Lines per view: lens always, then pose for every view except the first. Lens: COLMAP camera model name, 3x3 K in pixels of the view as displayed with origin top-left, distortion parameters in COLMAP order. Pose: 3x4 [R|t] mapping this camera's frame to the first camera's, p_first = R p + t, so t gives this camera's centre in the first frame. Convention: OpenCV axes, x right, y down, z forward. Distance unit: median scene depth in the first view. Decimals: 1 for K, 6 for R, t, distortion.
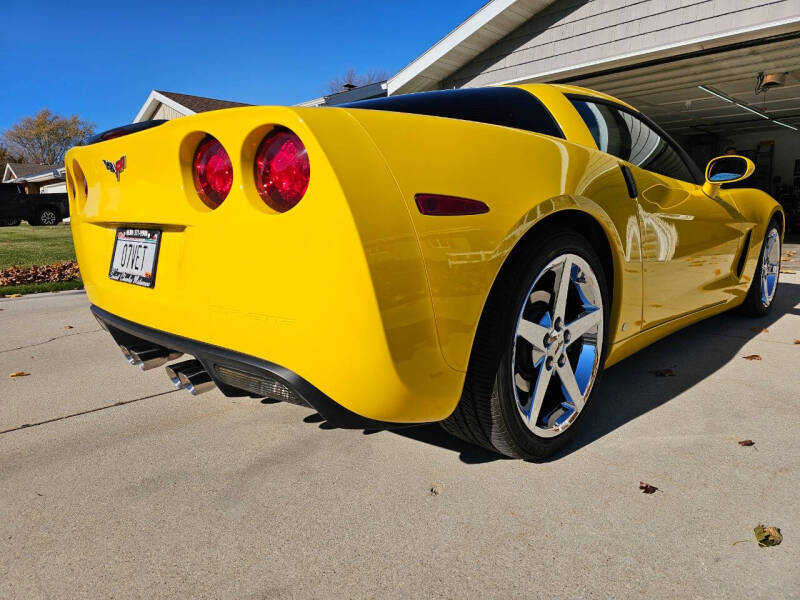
lens RADIAL K [[536.5, 0, 396.9], [0, 536.5, 299.4], [0, 0, 1]] dist [0.027999, -0.018711]
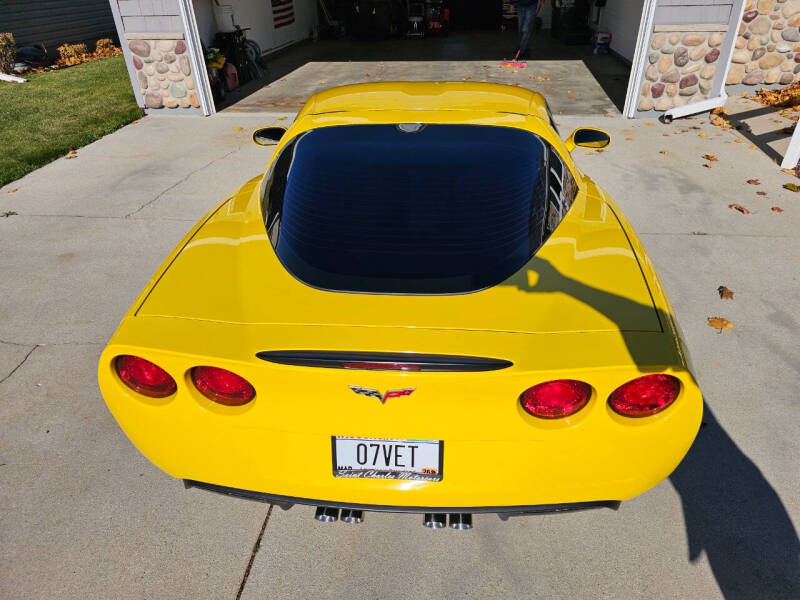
lens RADIAL K [[536.5, 0, 406.7], [0, 536.5, 305.2], [0, 0, 1]] dist [0.027999, -0.018711]
pose [[0.762080, -0.348346, 0.545793, -0.889873], [0.119049, 0.903958, 0.410715, -0.712087], [-0.636445, -0.248021, 0.730358, 0.337356]]
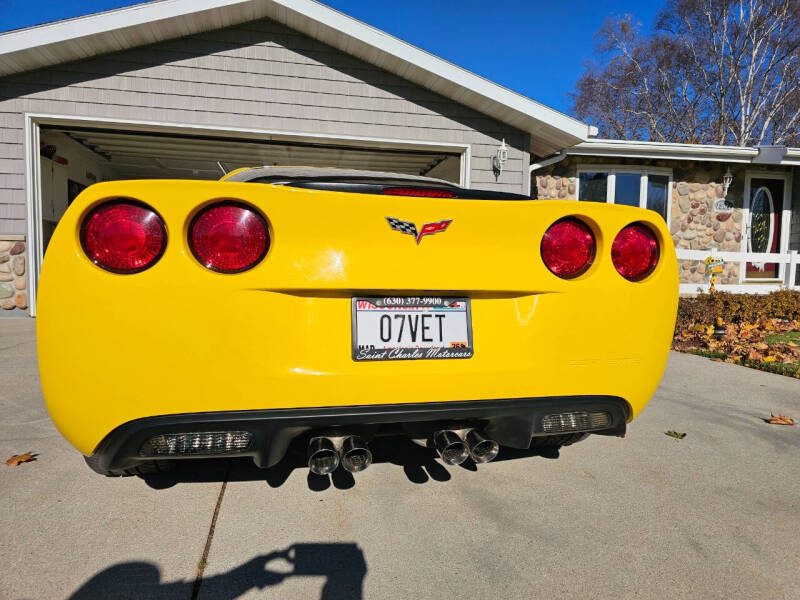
lens RADIAL K [[536.5, 0, 404.4], [0, 536.5, 297.9], [0, 0, 1]] dist [0.027999, -0.018711]
pose [[0.521666, -0.027407, 0.852710, -1.227874], [0.112656, 0.992945, -0.037006, -0.097241], [-0.845679, 0.115368, 0.521073, 0.551432]]
